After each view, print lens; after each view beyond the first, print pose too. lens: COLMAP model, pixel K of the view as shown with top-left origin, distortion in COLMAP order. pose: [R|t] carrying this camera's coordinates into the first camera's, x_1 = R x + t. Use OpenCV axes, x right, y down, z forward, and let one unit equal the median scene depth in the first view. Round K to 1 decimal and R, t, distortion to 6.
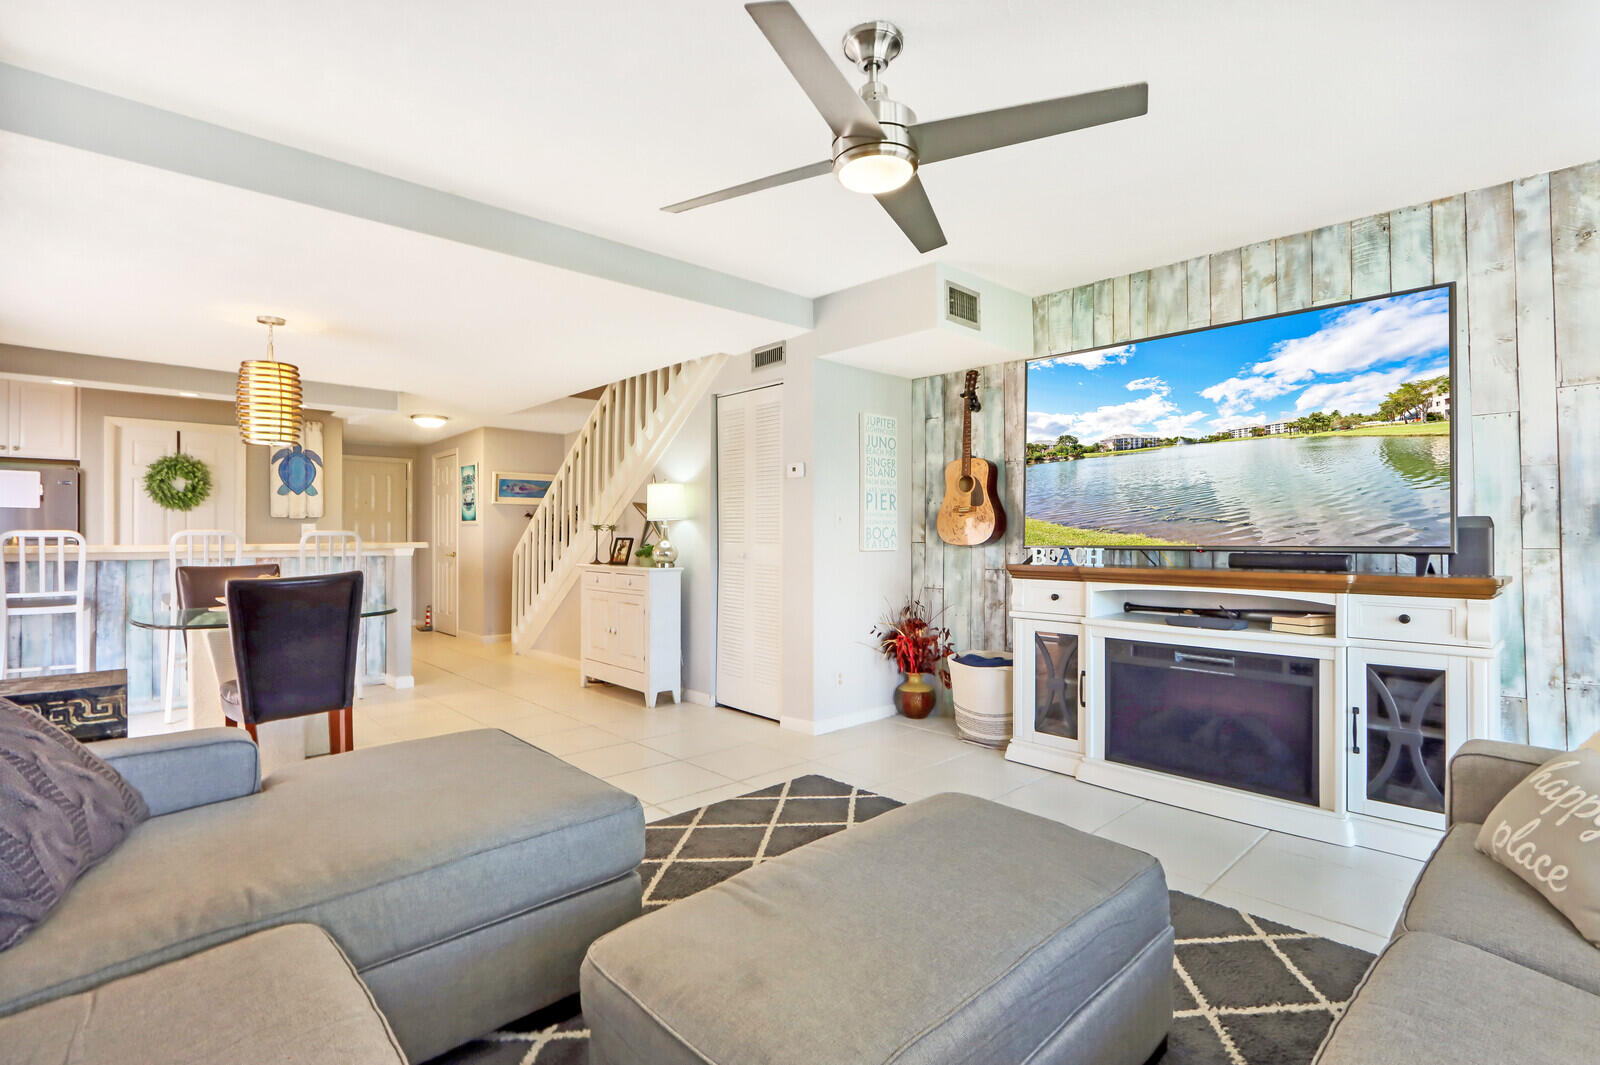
lens RADIAL K [[751.8, 0, 790.3], [0, 751.8, 533.5], [0, 0, 1]] dist [-0.021842, 0.002717]
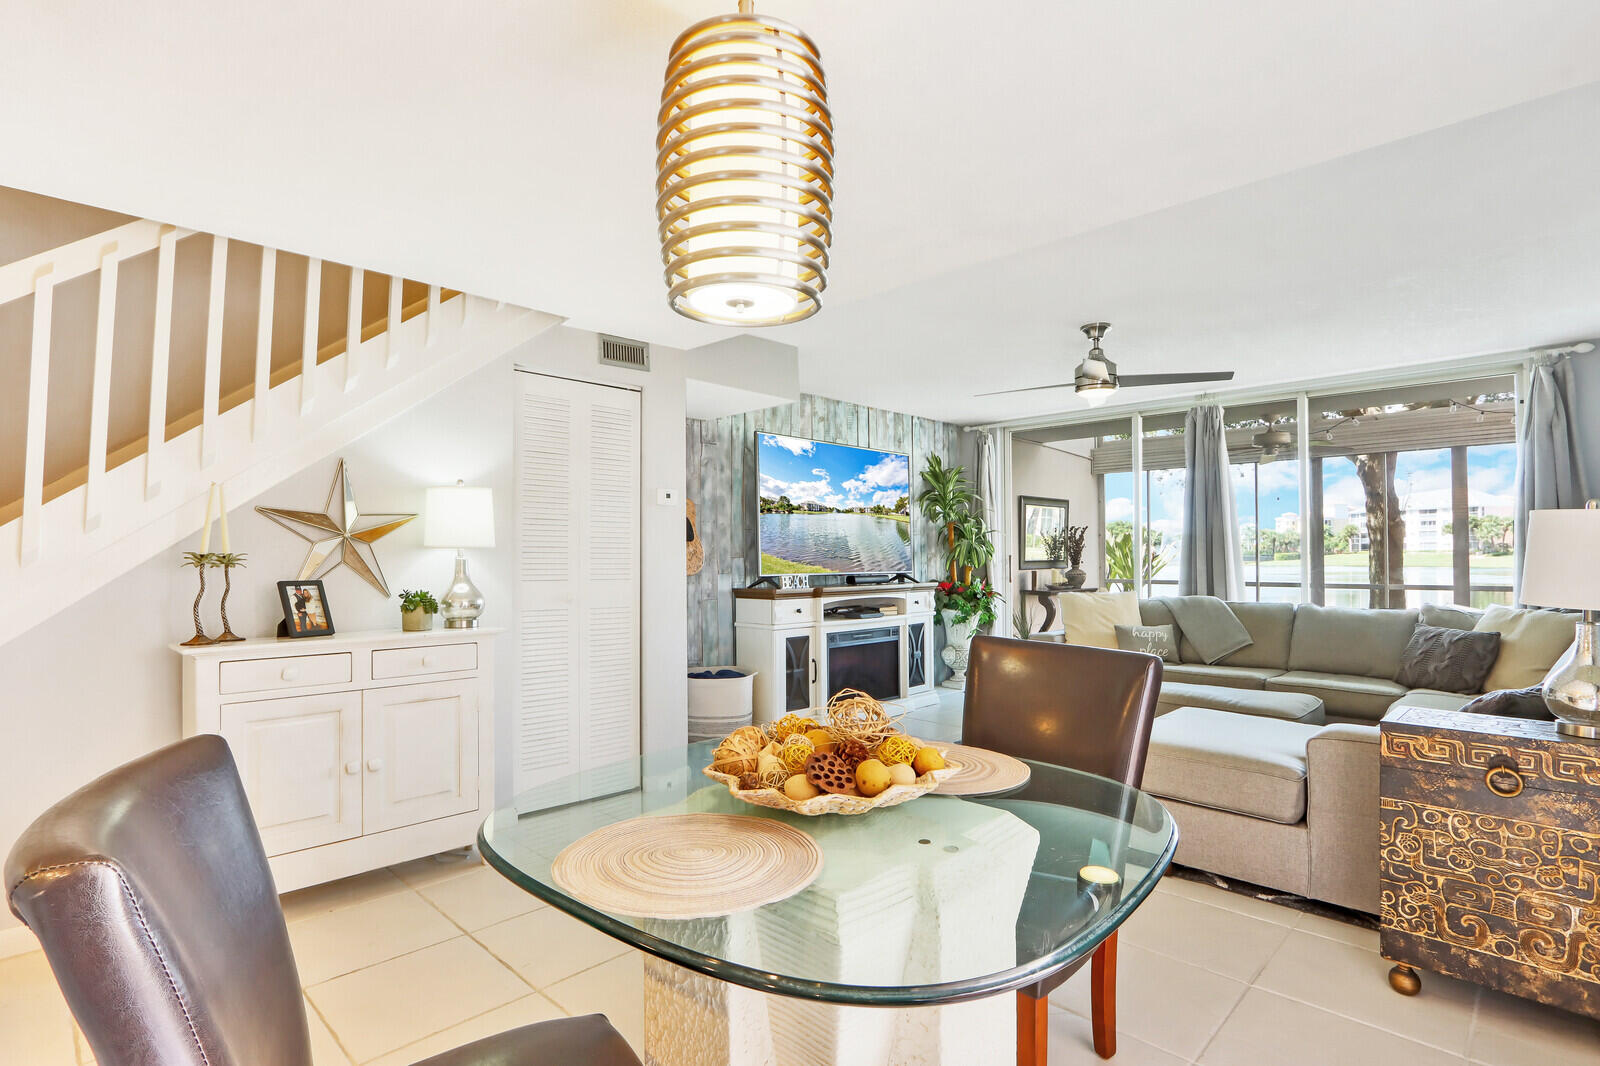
lens RADIAL K [[751.8, 0, 795.5], [0, 751.8, 548.4], [0, 0, 1]] dist [-0.021842, 0.002717]
pose [[-0.037743, 0.010852, 0.999229, -1.111173], [-0.003227, 0.999934, -0.010981, -0.017410], [-0.999282, -0.003639, -0.037705, 1.090939]]
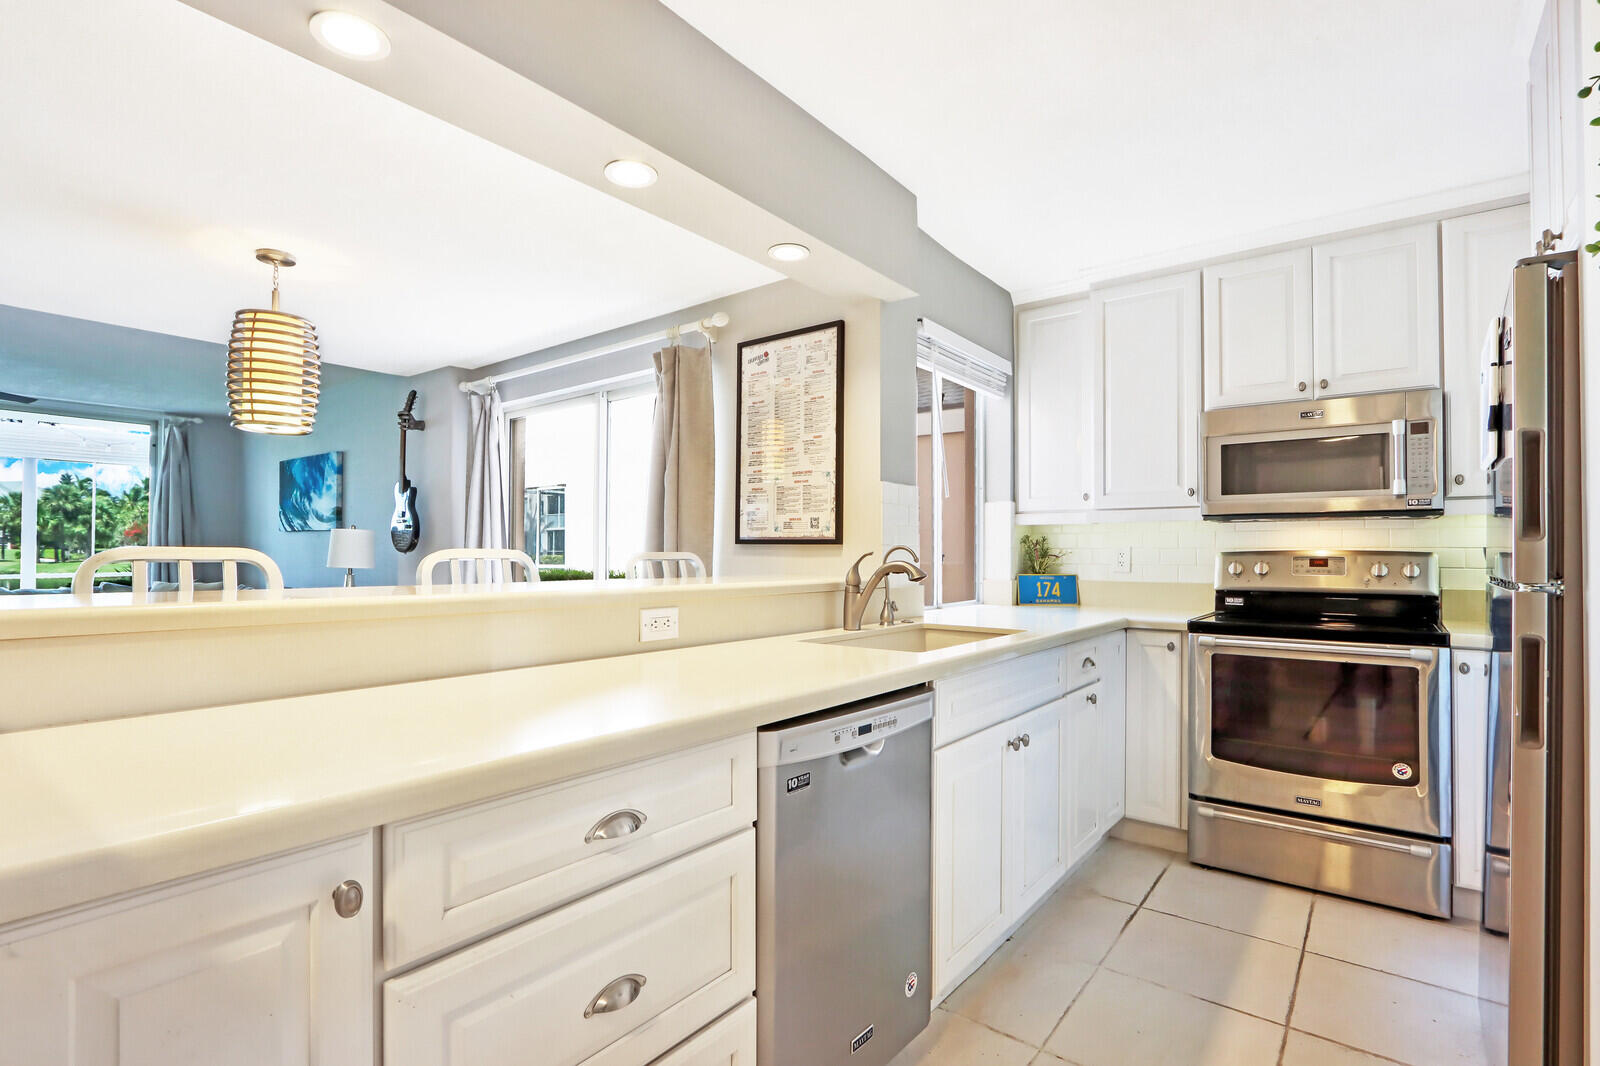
lens RADIAL K [[751.8, 0, 756.7], [0, 751.8, 546.1], [0, 0, 1]] dist [-0.021842, 0.002717]
pose [[-0.990275, -0.003499, -0.139077, -1.177306], [-0.001595, 0.999904, -0.013799, -0.001197], [0.139112, -0.013443, -0.990185, 1.970969]]
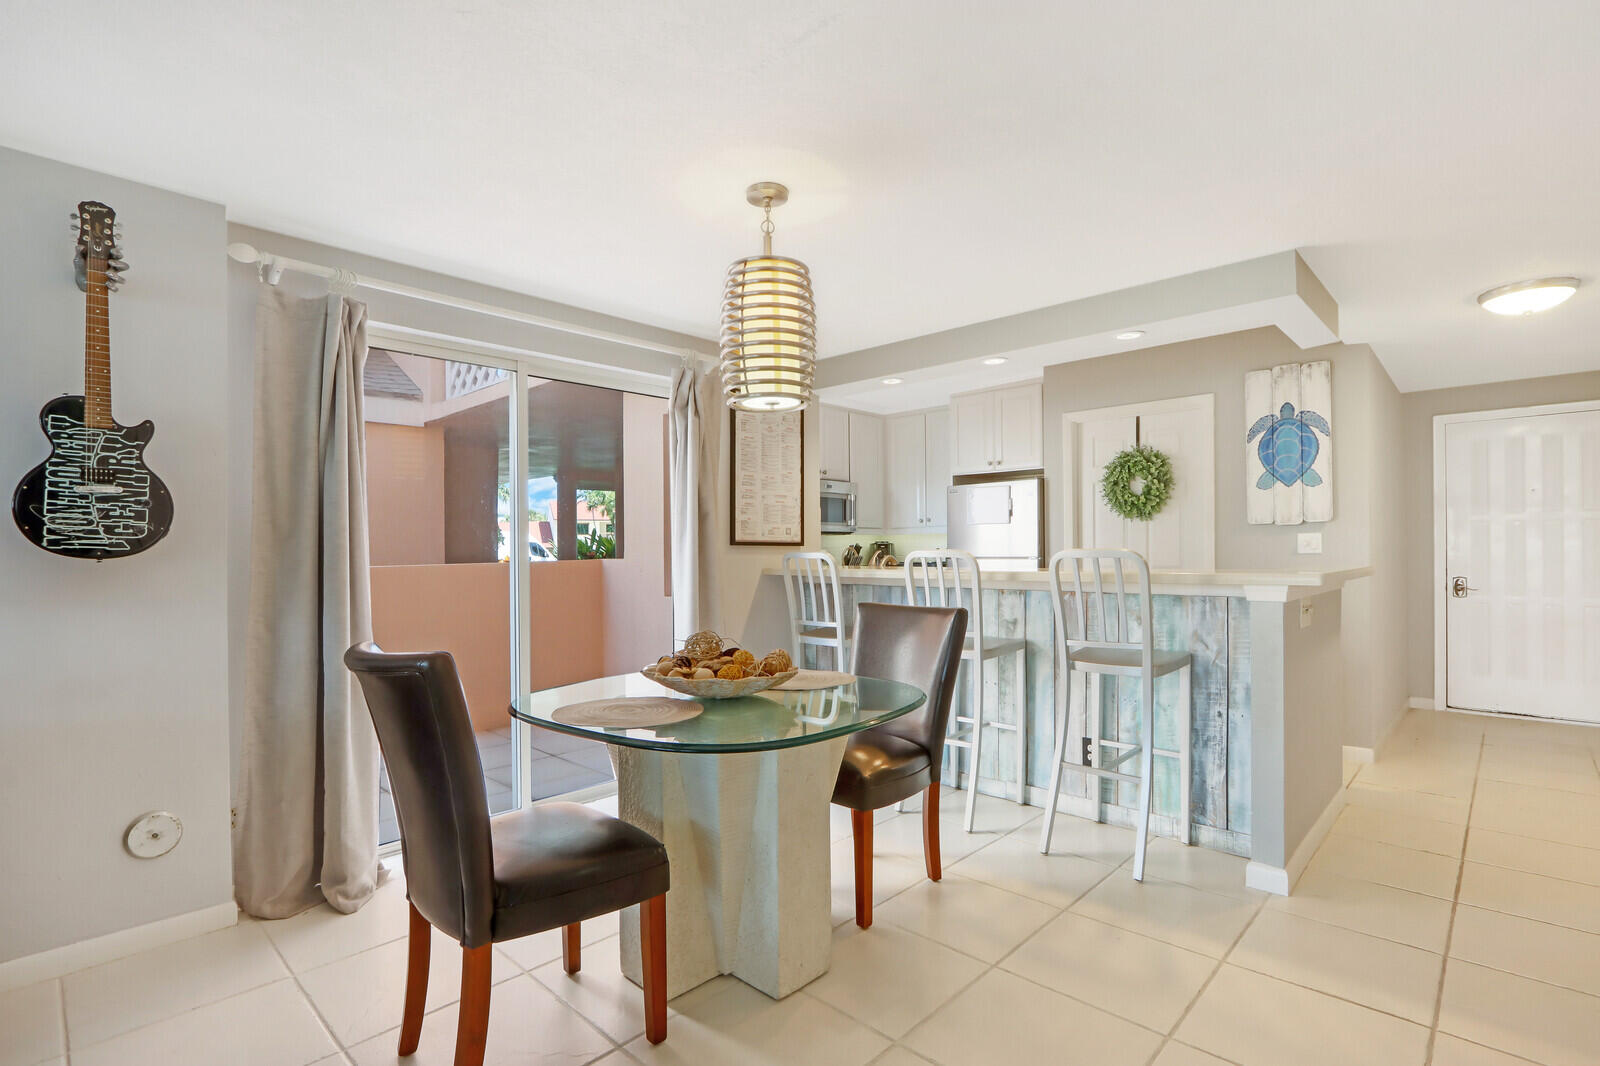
lens RADIAL K [[751.8, 0, 789.4], [0, 751.8, 550.4], [0, 0, 1]] dist [-0.021842, 0.002717]
pose [[0.043048, 0.000012, -0.999073, -0.120122], [0.011384, 0.999935, 0.000502, -0.007552], [0.999008, -0.011395, 0.043045, 1.100291]]
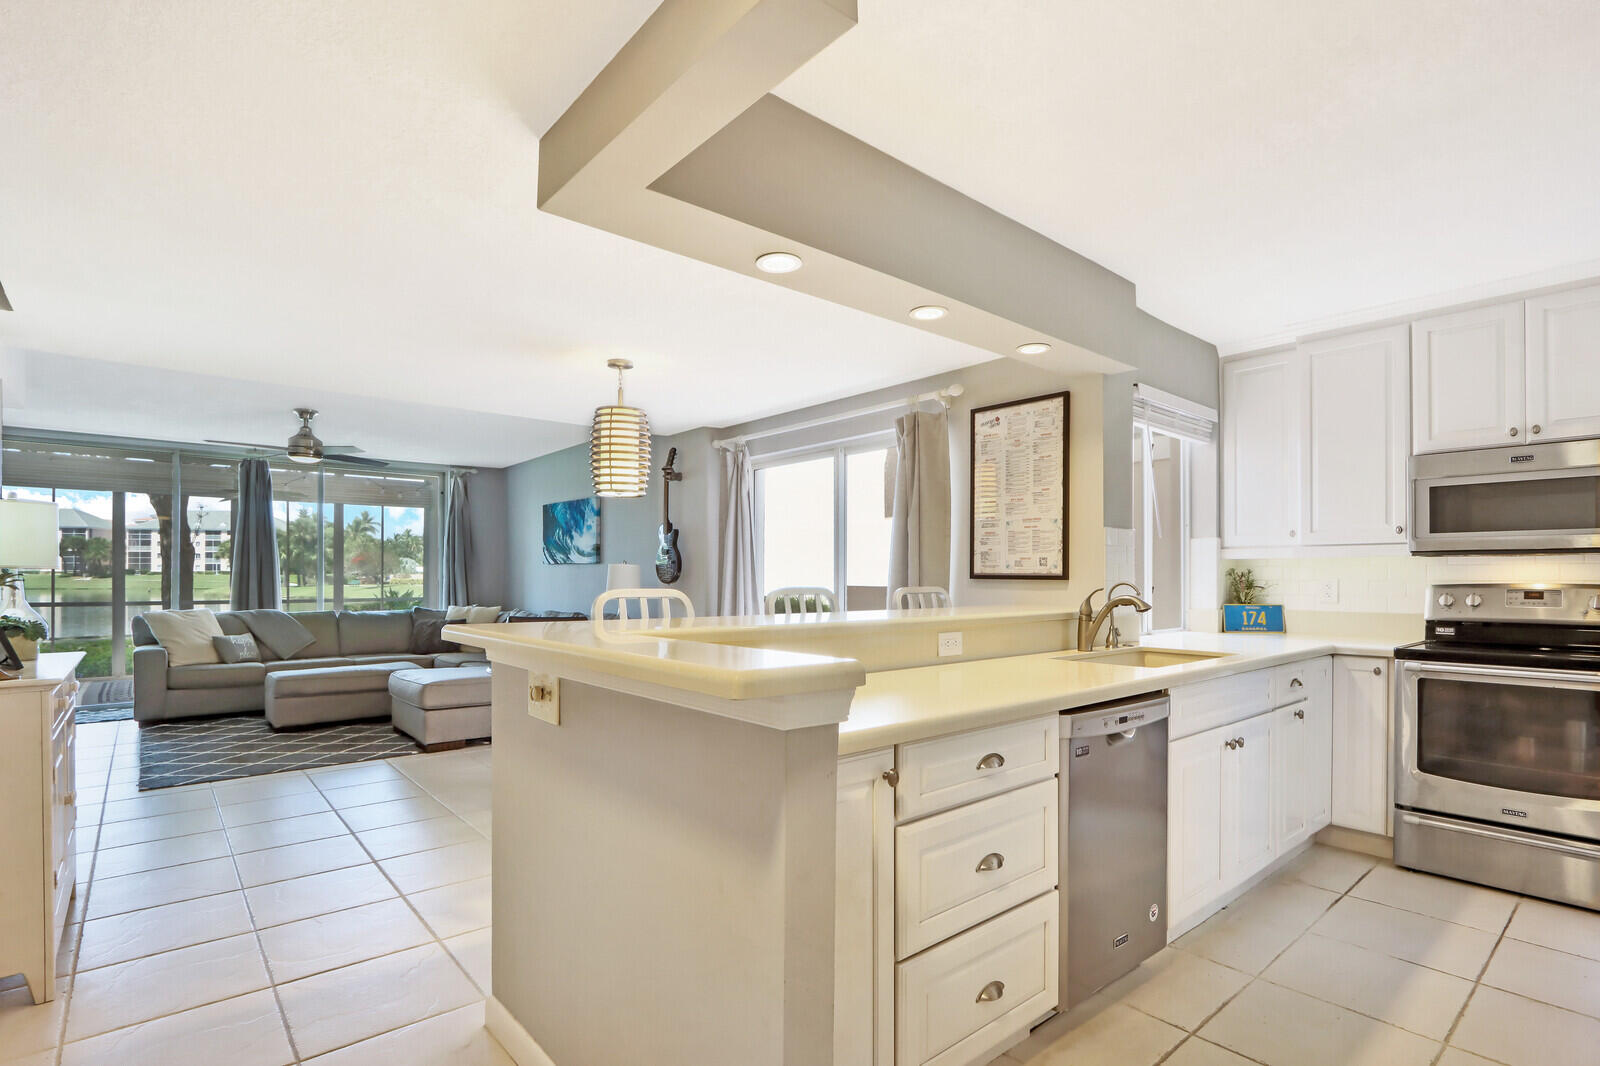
lens RADIAL K [[751.8, 0, 782.9], [0, 751.8, 575.6], [0, 0, 1]] dist [-0.021842, 0.002717]
pose [[-0.999115, 0.000124, 0.042061, -1.055680], [-0.000151, 0.999979, -0.006525, -0.013402], [-0.042061, -0.006526, -0.999094, 2.156858]]
